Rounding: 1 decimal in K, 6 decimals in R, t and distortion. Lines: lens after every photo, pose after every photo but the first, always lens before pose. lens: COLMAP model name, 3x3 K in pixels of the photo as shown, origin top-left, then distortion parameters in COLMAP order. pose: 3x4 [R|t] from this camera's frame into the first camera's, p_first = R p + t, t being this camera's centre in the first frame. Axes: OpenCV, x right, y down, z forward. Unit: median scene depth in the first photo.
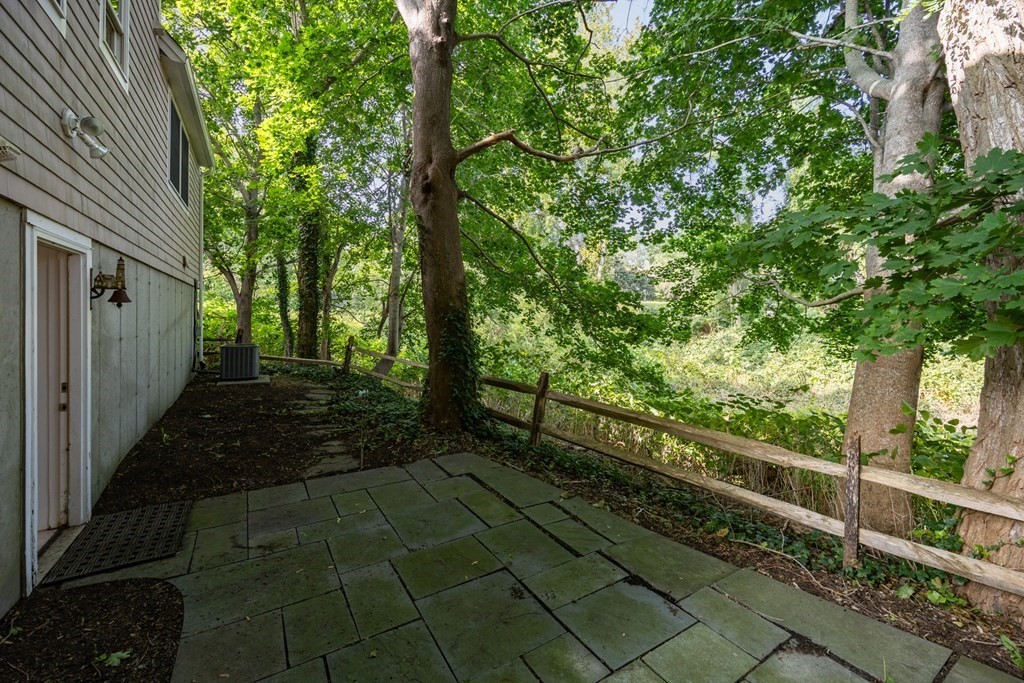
lens RADIAL K [[441.2, 0, 523.3], [0, 441.2, 328.4], [0, 0, 1]] dist [-0.000751, -0.000208]
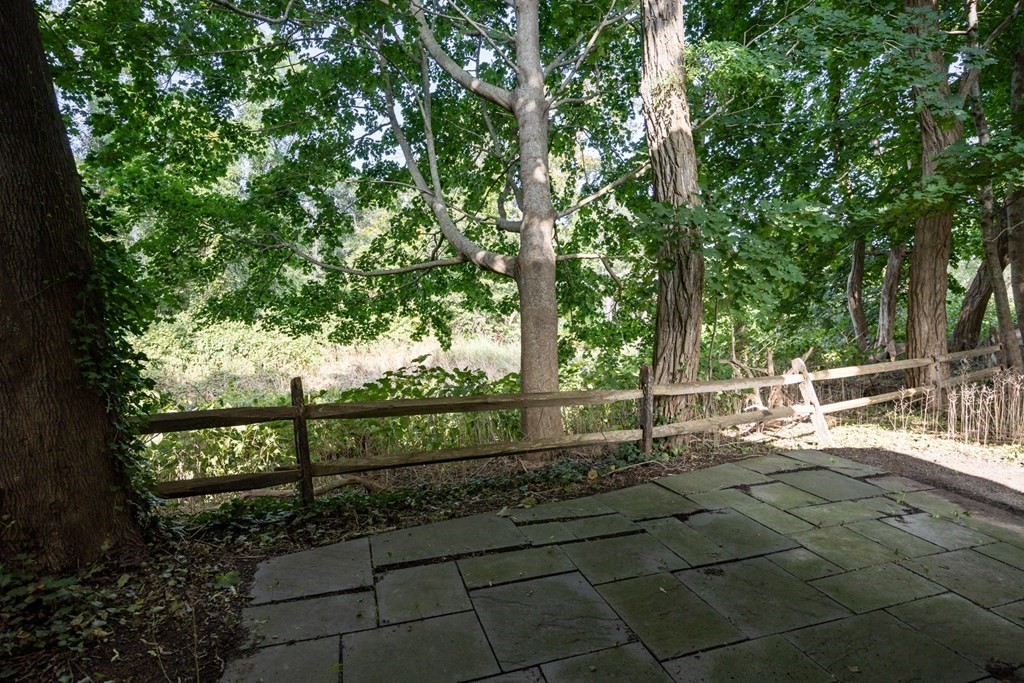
lens RADIAL K [[540.7, 0, 510.8], [0, 540.7, 334.6], [0, 0, 1]] dist [0.002491, 0.000799]
pose [[0.222418, -0.076750, 0.971926, -0.988575], [0.024069, 0.997025, 0.073225, -0.006644], [-0.974654, 0.007107, 0.223604, 0.950539]]
